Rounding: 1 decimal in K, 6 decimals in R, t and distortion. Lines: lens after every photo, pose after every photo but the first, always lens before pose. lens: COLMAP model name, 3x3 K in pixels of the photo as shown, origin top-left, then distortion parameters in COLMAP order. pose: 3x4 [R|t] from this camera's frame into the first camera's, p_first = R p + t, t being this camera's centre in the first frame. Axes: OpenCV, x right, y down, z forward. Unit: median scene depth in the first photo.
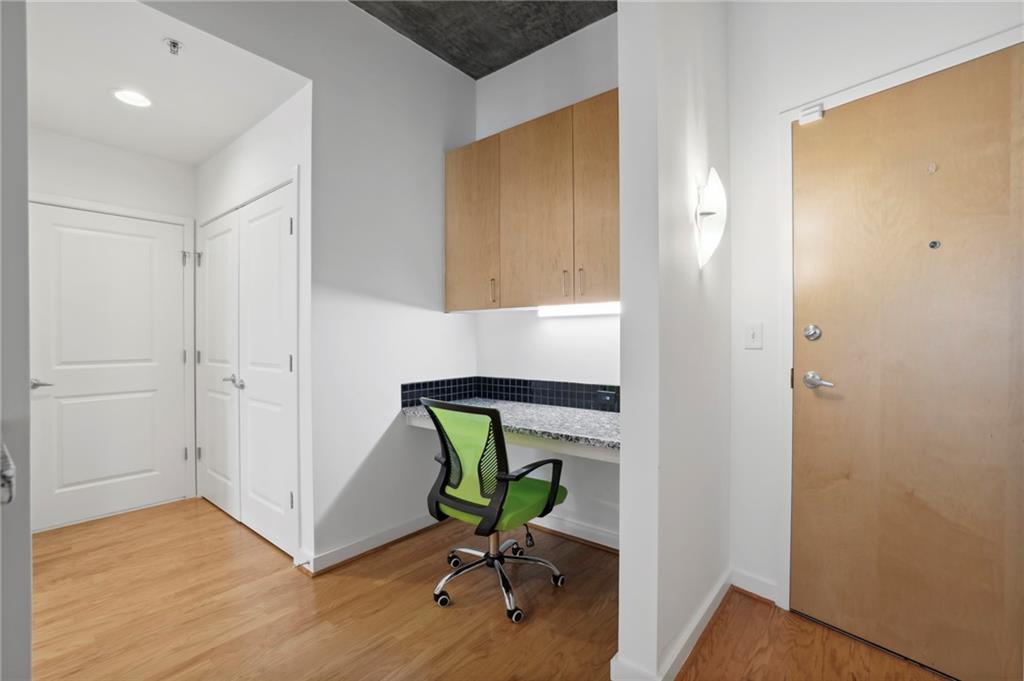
lens RADIAL K [[454.7, 0, 508.0], [0, 454.7, 340.6], [0, 0, 1]] dist [-0.047013, 0.019609]
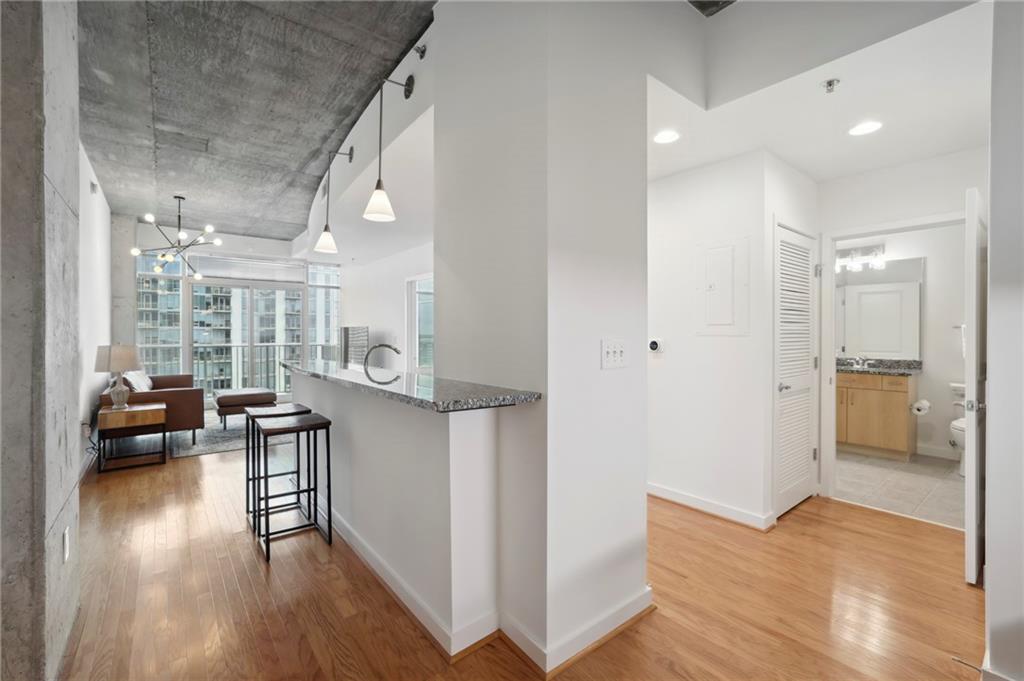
lens RADIAL K [[441.1, 0, 510.8], [0, 441.1, 335.7], [0, 0, 1]] dist [-0.048009, 0.020965]
pose [[-0.206062, 0.005652, -0.978523, 0.376402], [-0.003434, 0.999973, 0.006500, -0.048006], [0.978533, 0.004700, -0.206037, 0.379851]]
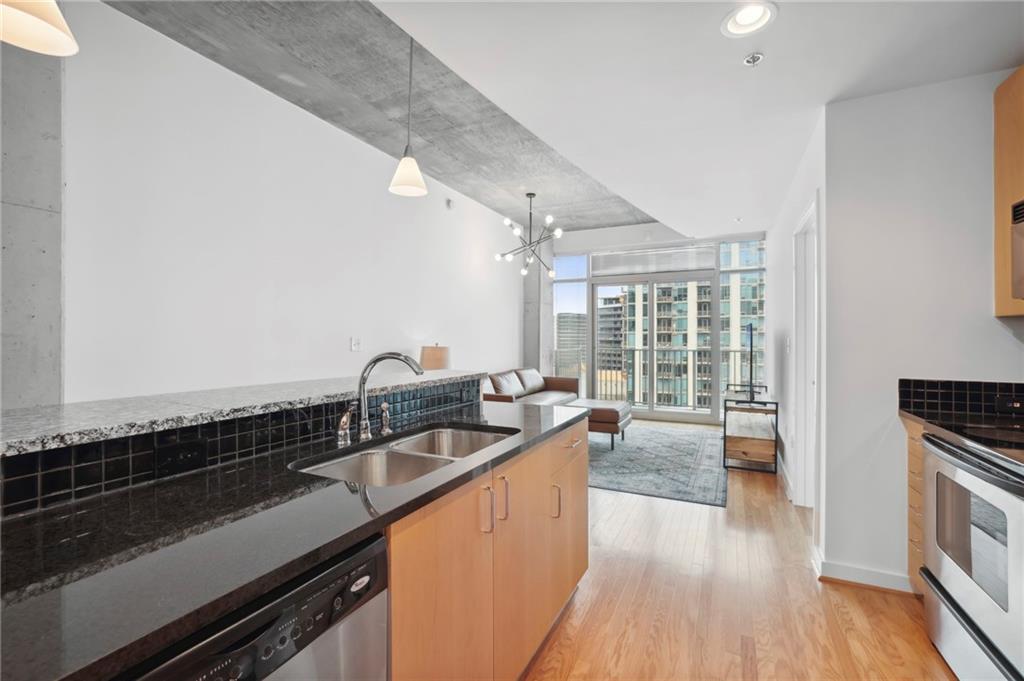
lens RADIAL K [[440.4, 0, 513.7], [0, 440.4, 336.2], [0, 0, 1]] dist [-0.040494, 0.019365]
pose [[-0.974086, -0.000308, -0.226180, -0.945908], [-0.000482, 1.000000, 0.000718, -0.033459], [0.226179, 0.000808, -0.974085, 0.358008]]
